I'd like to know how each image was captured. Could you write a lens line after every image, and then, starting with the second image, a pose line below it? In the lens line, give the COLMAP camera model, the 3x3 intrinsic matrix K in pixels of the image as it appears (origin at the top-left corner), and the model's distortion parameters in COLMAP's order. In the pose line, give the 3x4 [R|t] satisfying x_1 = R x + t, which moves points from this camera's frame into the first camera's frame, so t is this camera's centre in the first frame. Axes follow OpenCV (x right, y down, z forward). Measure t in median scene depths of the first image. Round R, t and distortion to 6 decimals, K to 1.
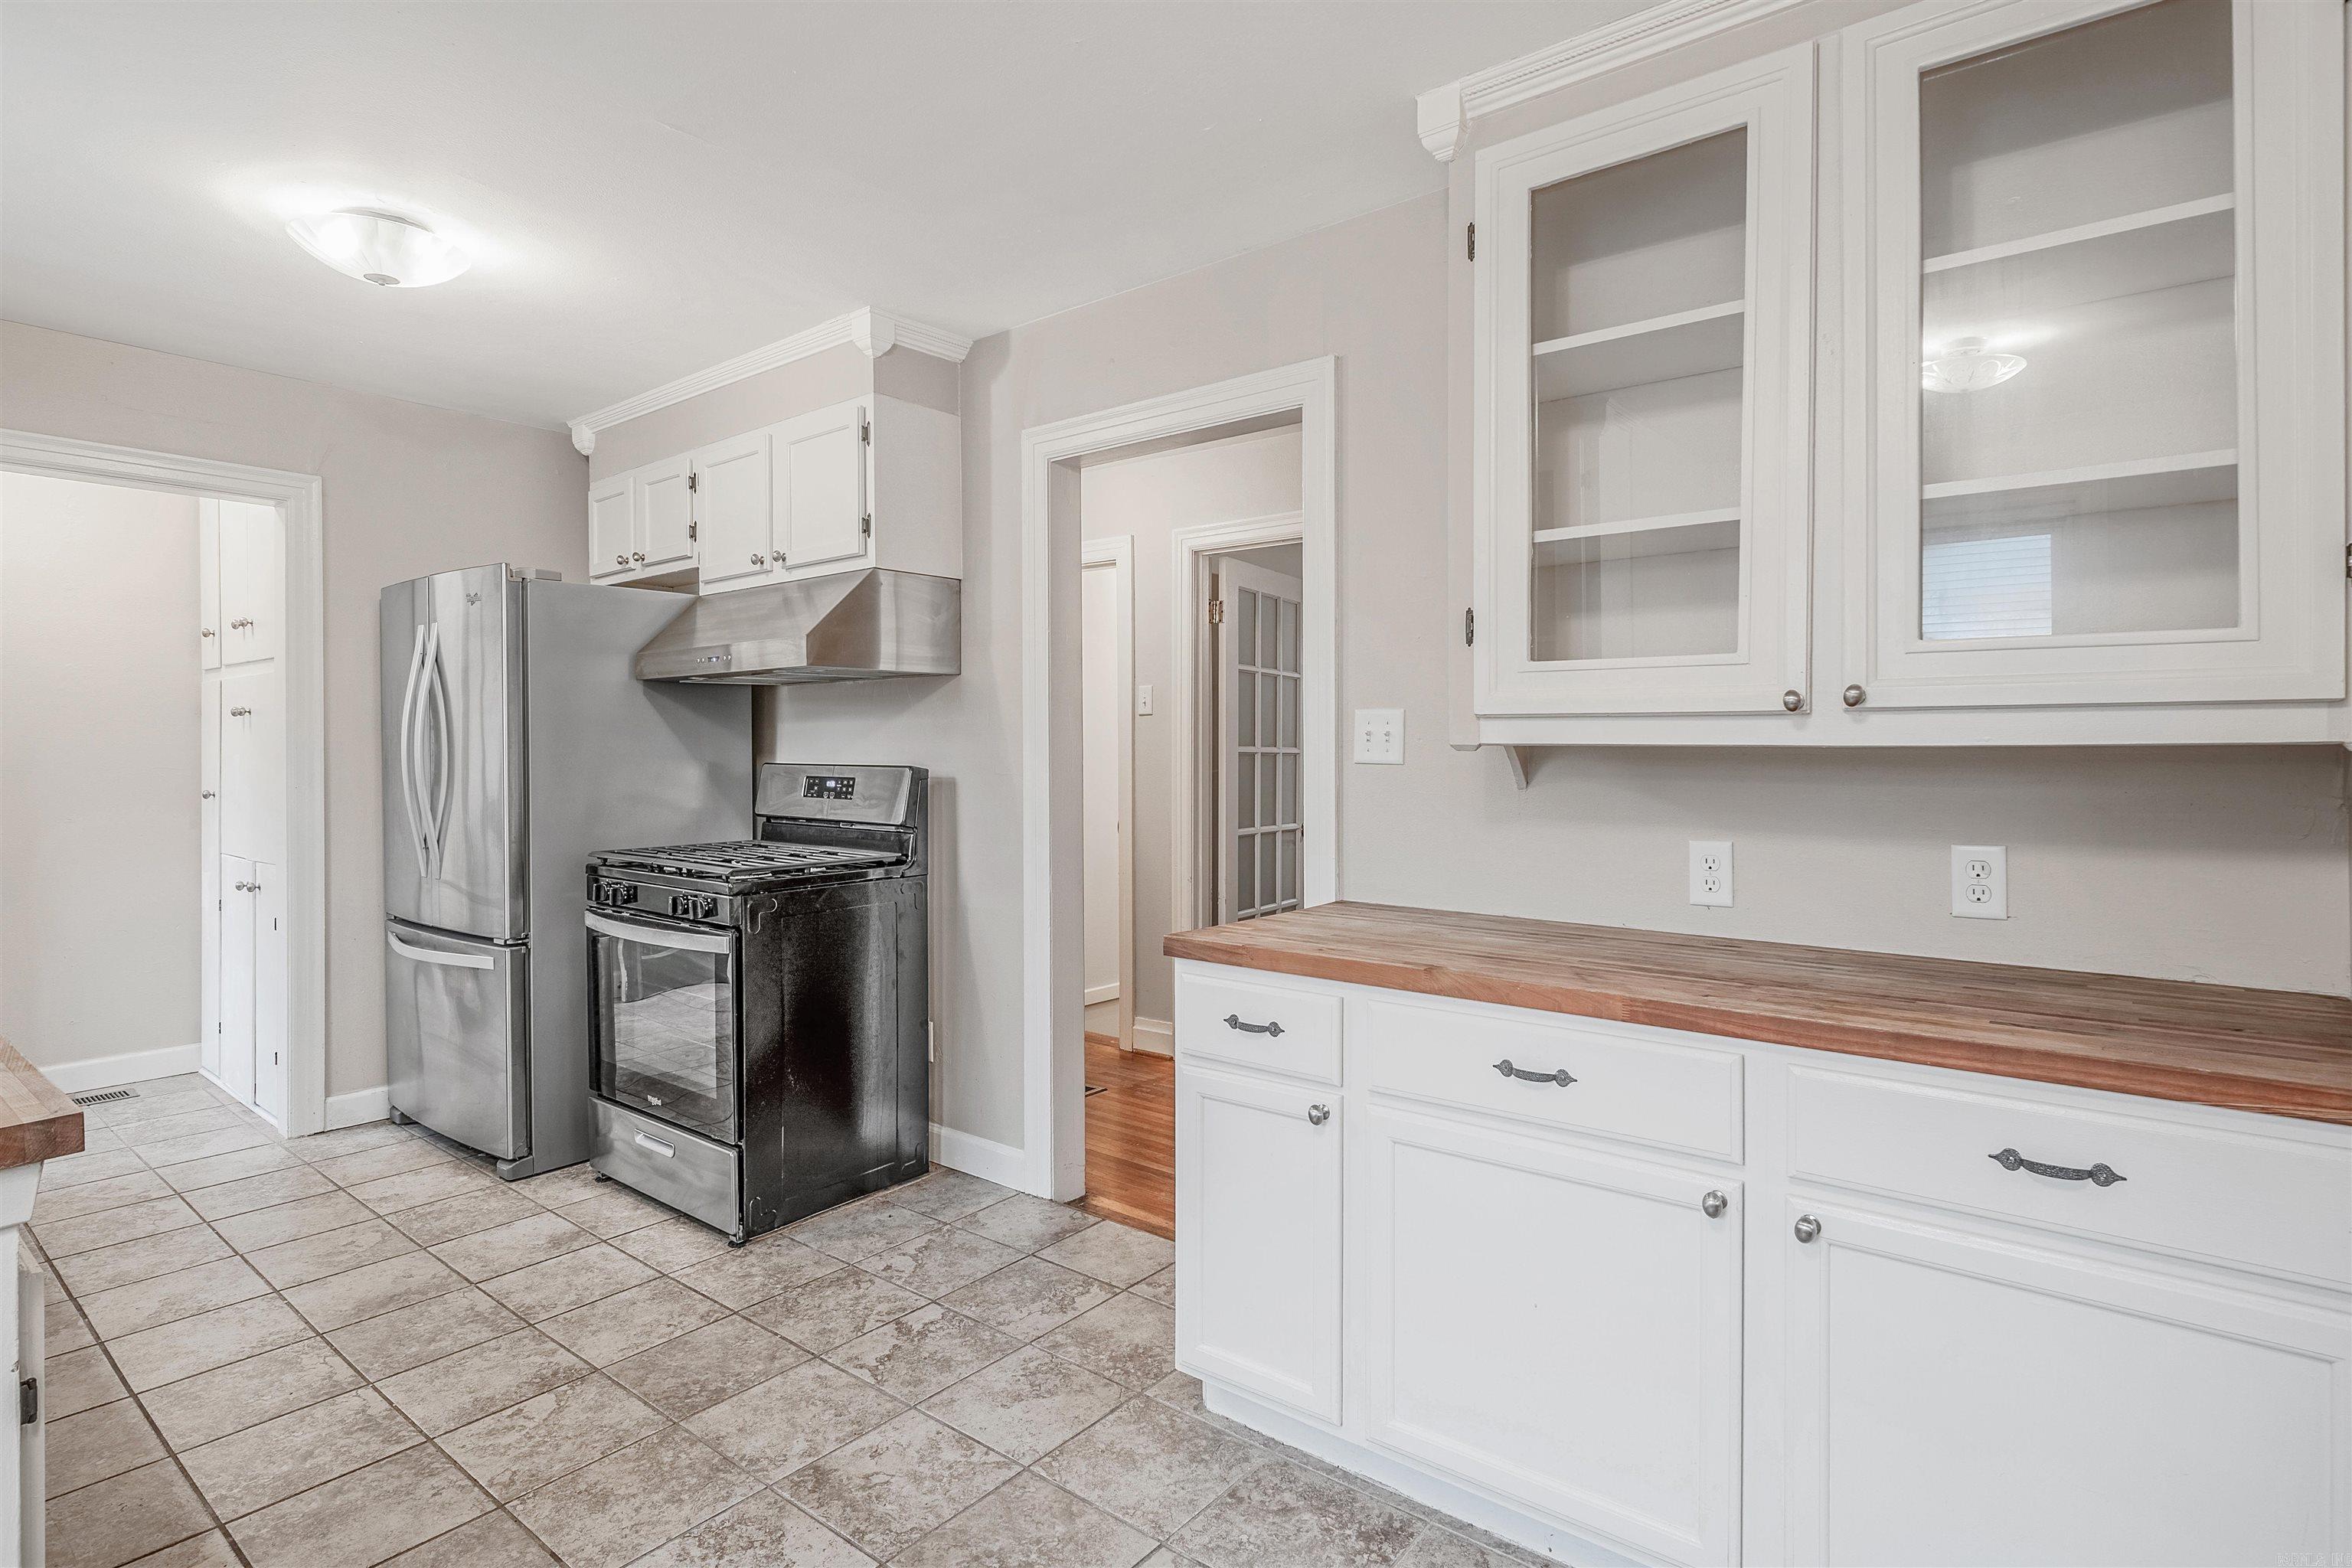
lens RADIAL K [[1188.6, 0, 1171.5], [0, 1188.6, 756.5], [0, 0, 1]] dist [-0.001989, -0.000493]
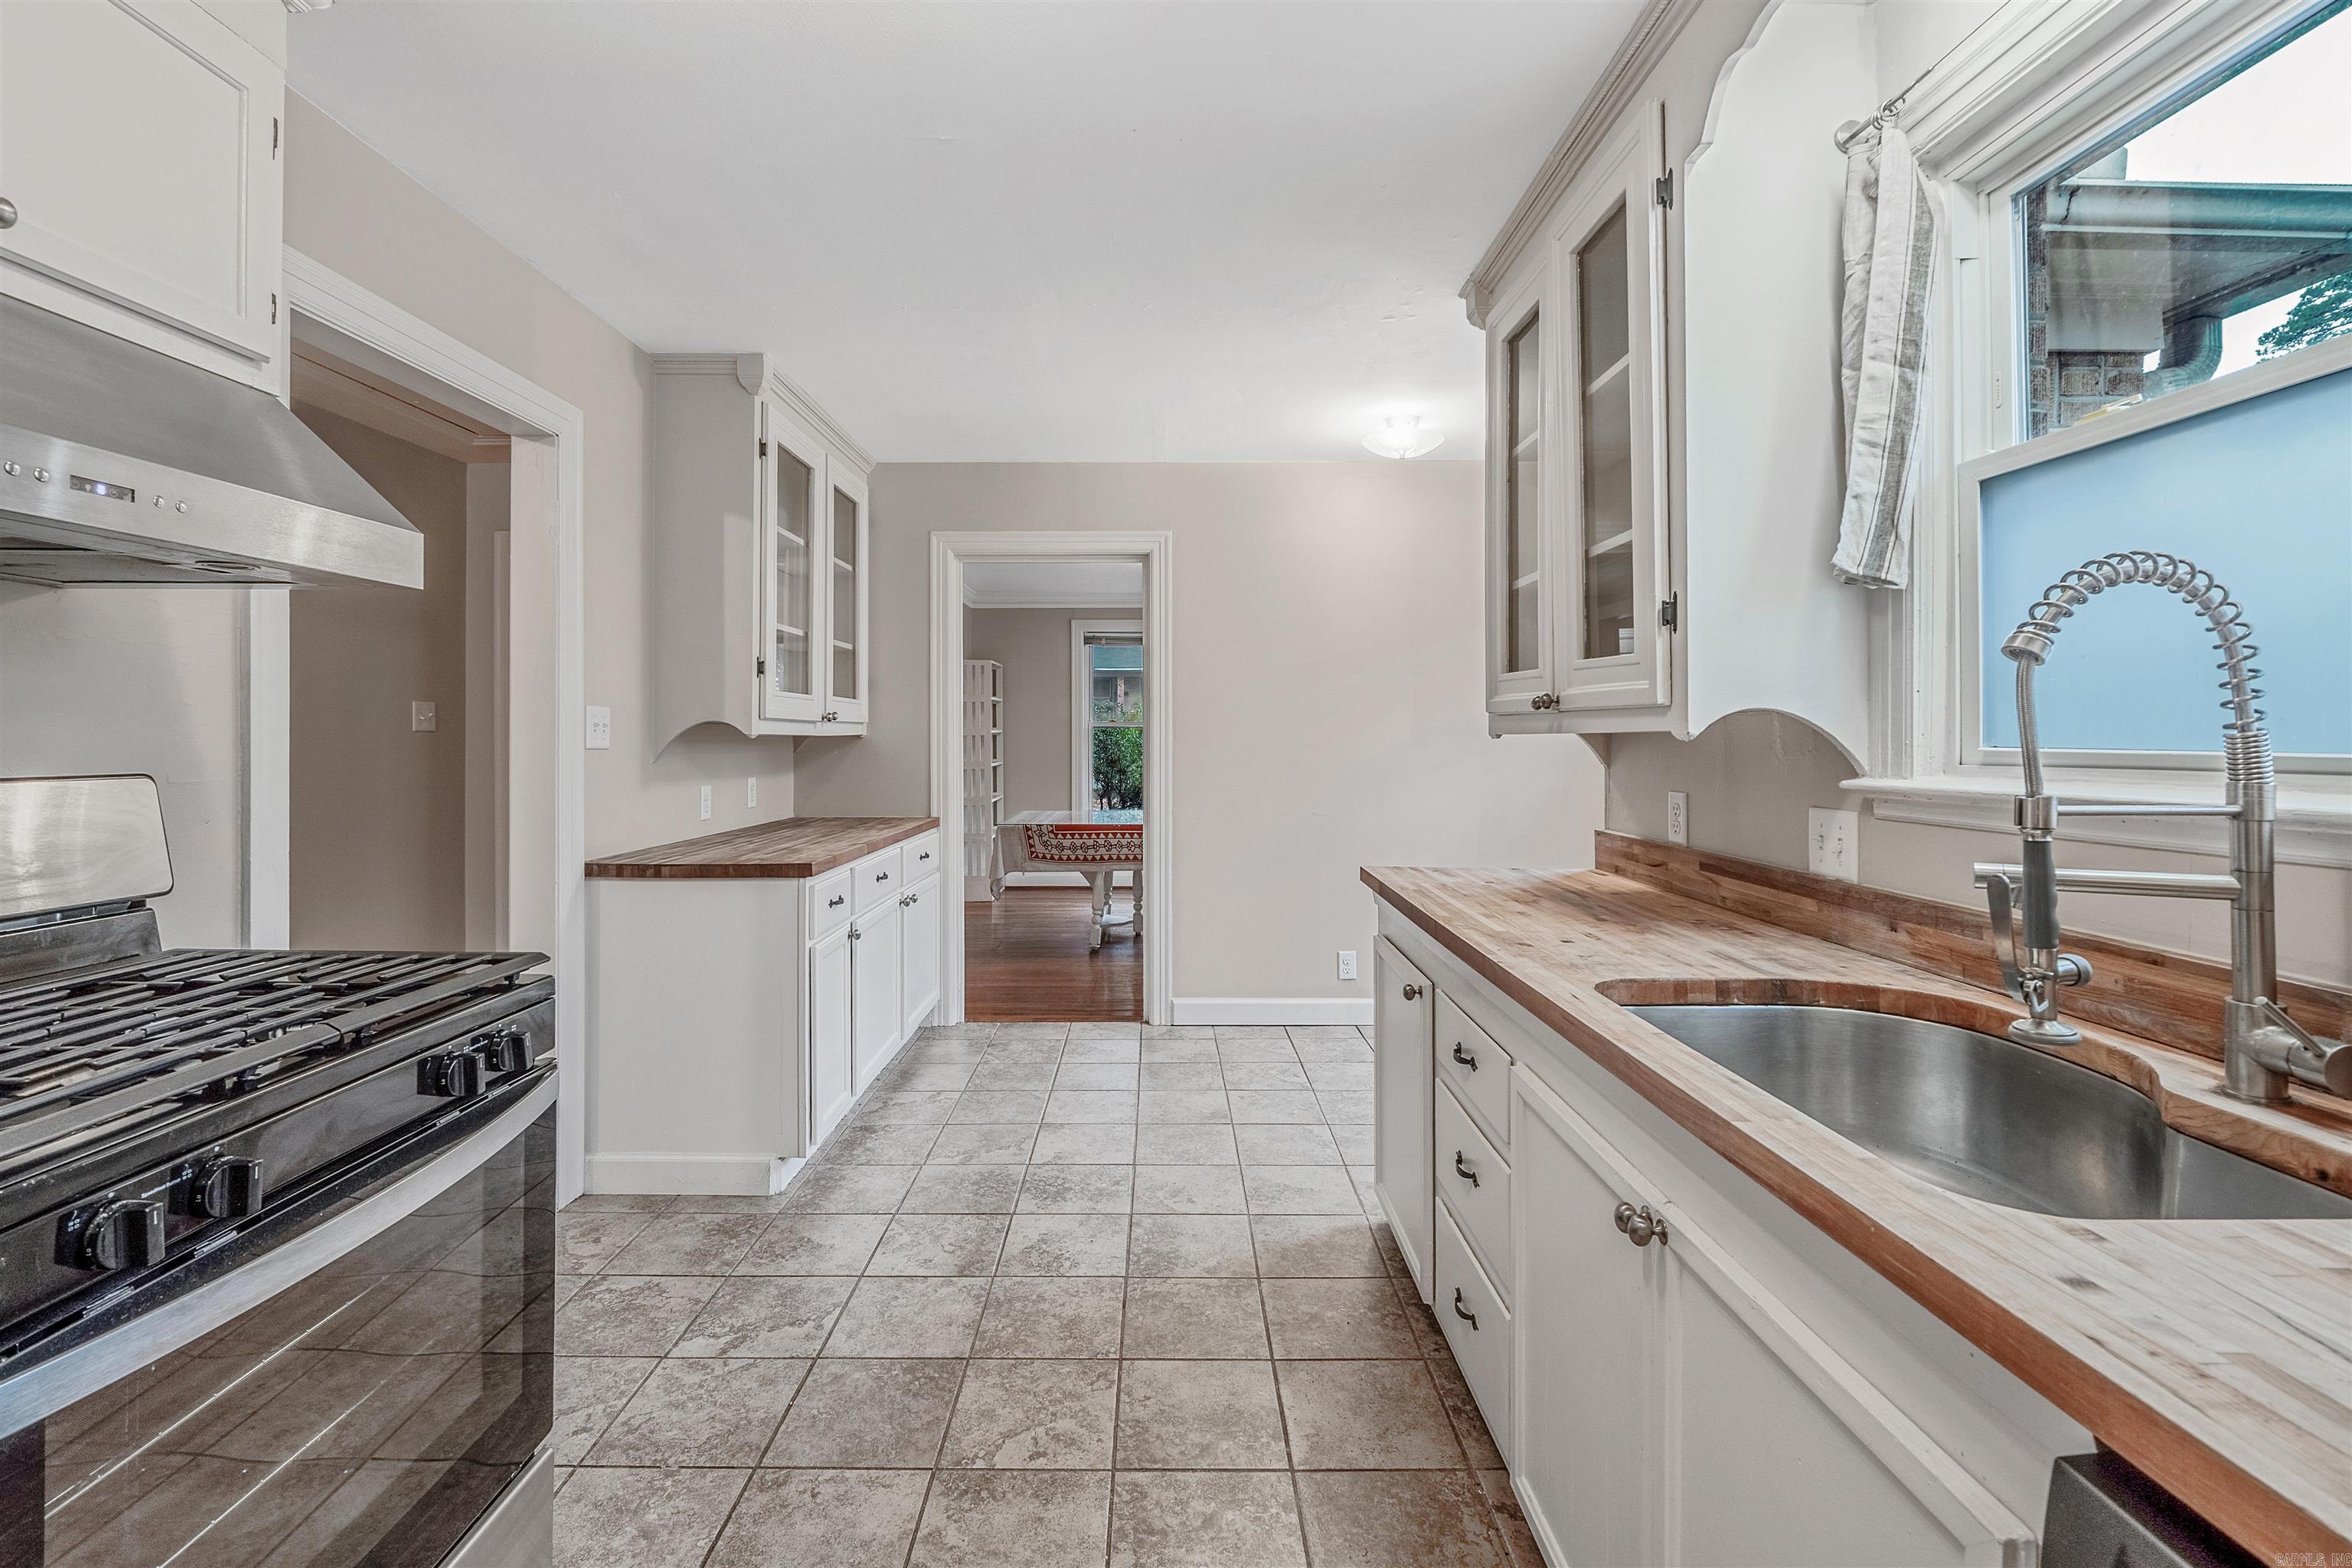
lens RADIAL K [[1013.8, 0, 1161.6], [0, 1013.8, 728.8], [0, 0, 1]] dist [-0.003793, -0.000332]
pose [[-0.629385, 0.006769, 0.777065, -1.145991], [0.006558, 0.999973, -0.003399, -0.008143], [-0.777066, 0.002957, -0.629412, 1.322980]]
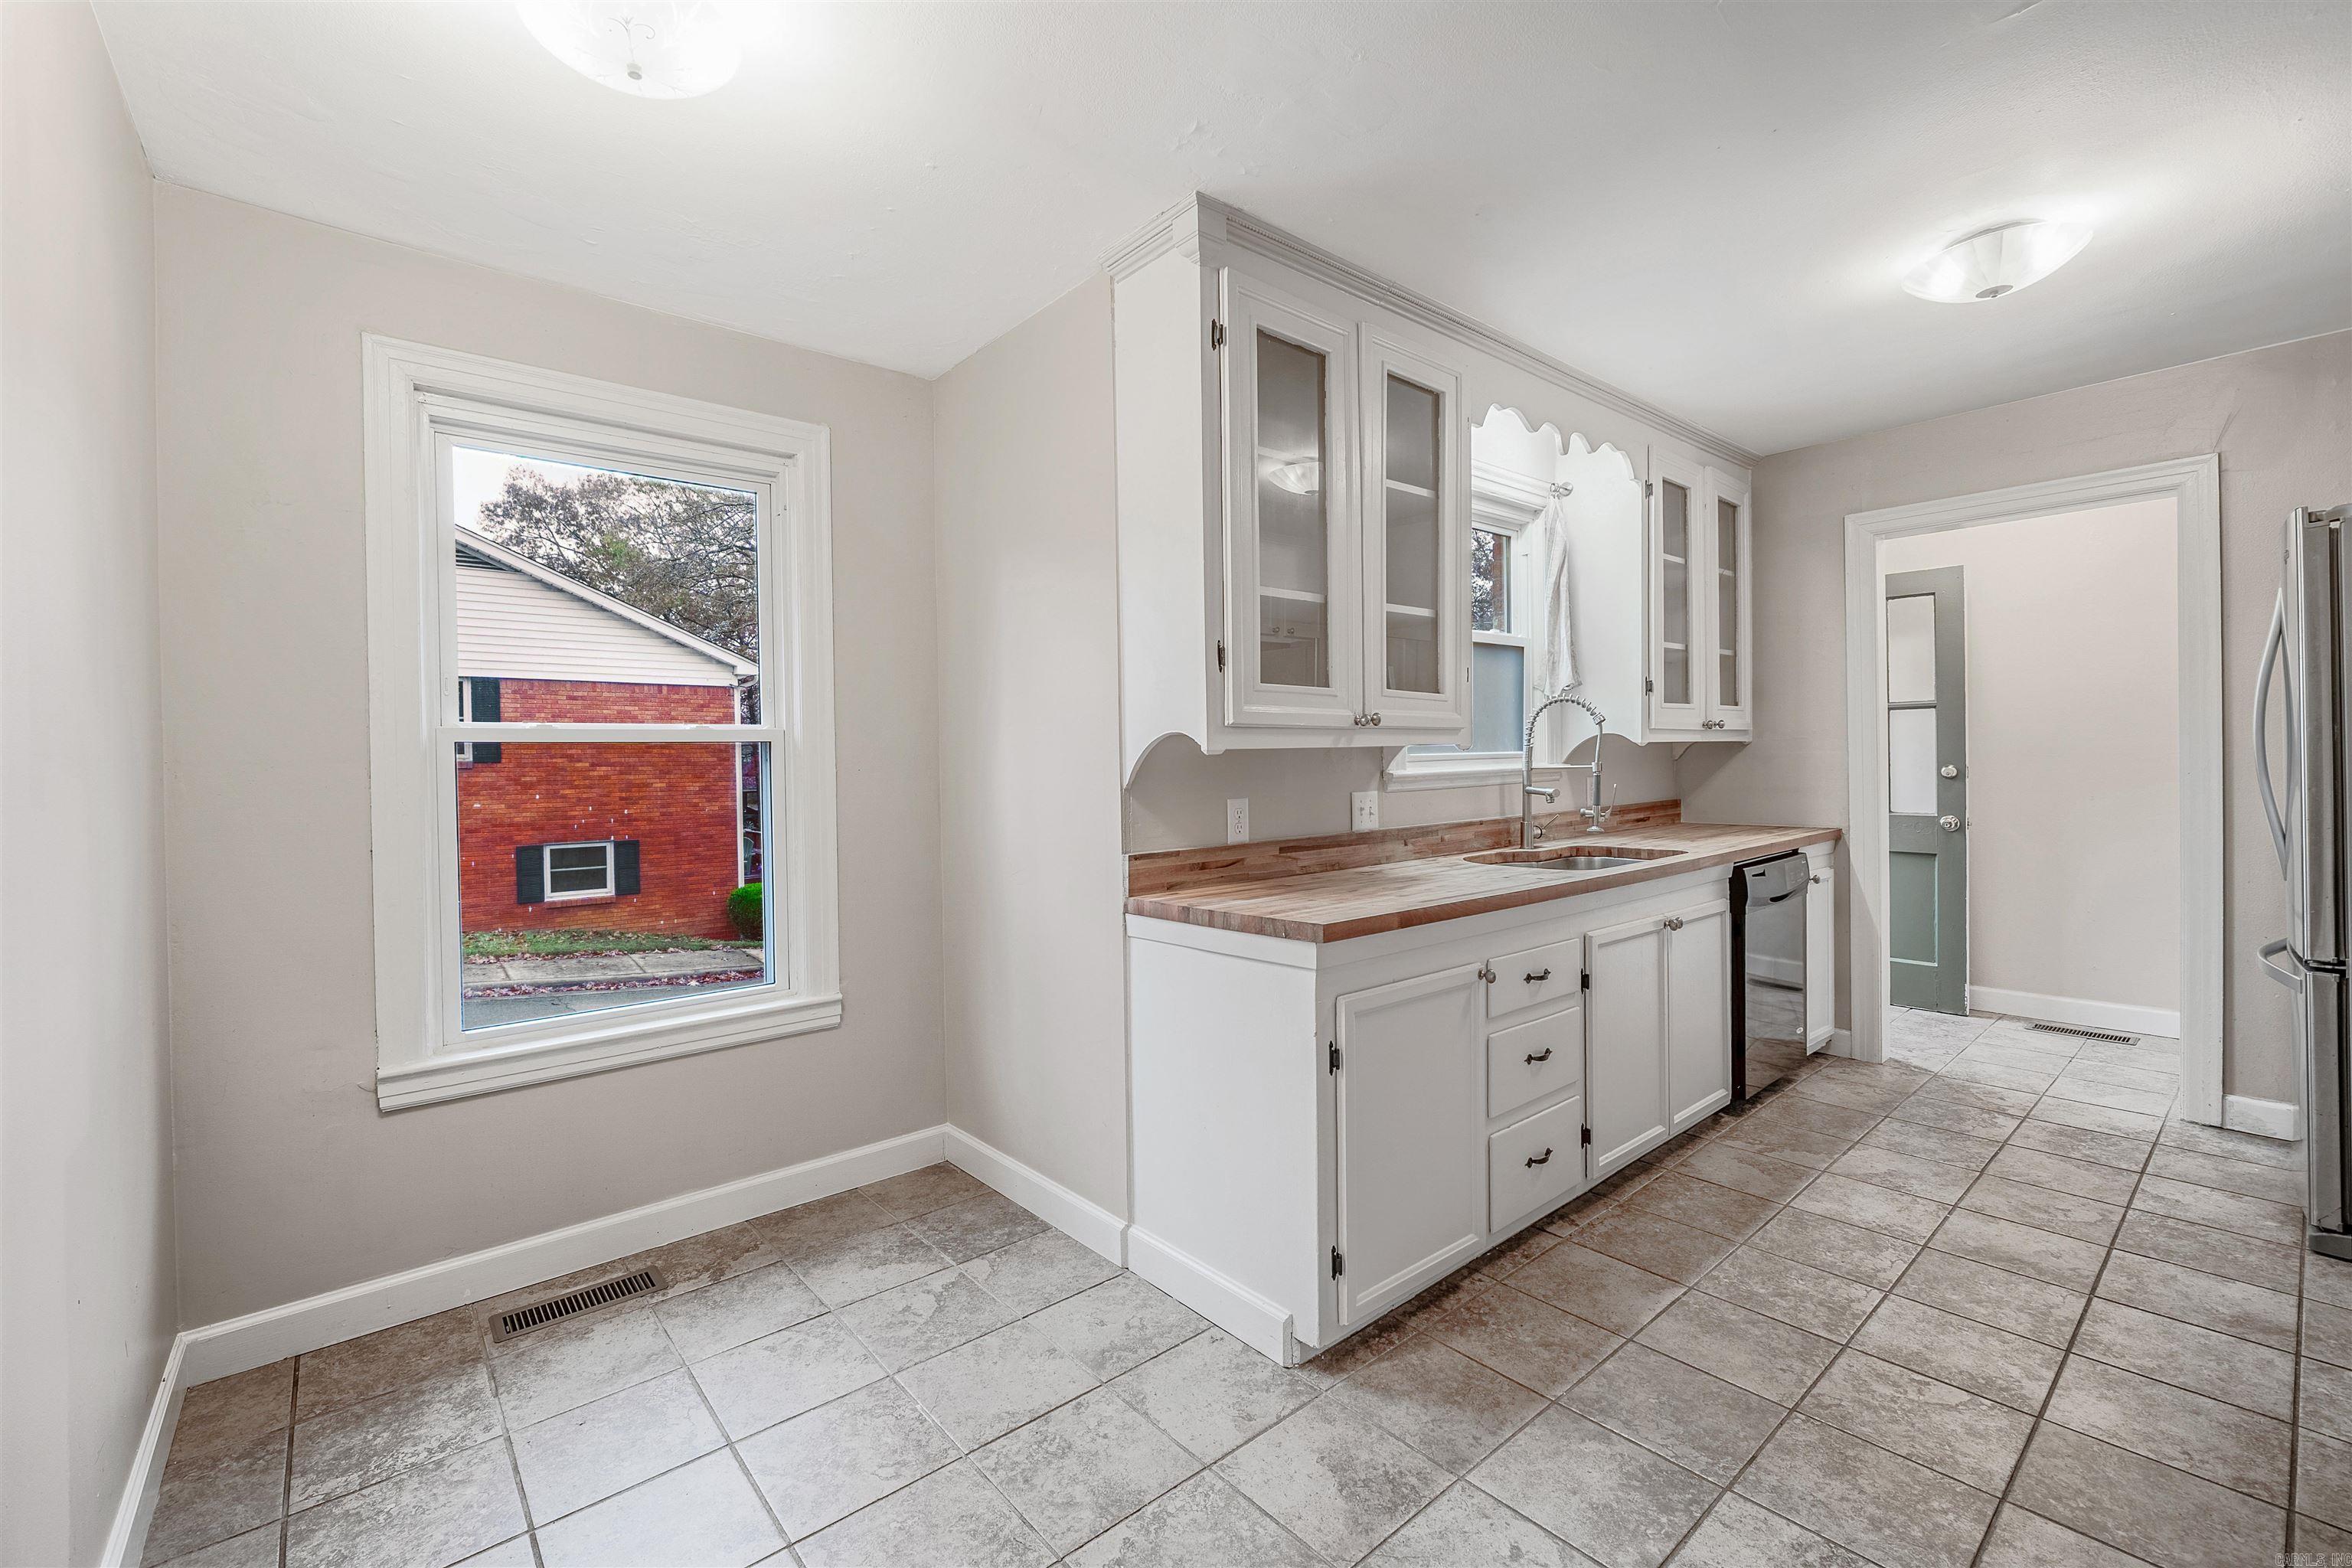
lens RADIAL K [[990.5, 0, 1172.7], [0, 990.5, 767.8], [0, 0, 1]] dist [-0.000107, -0.000346]
pose [[-0.185907, 0.014901, -0.982454, 0.377359], [0.011507, 0.999849, 0.012987, 0.001354], [0.982500, -0.008890, -0.186050, 0.491322]]
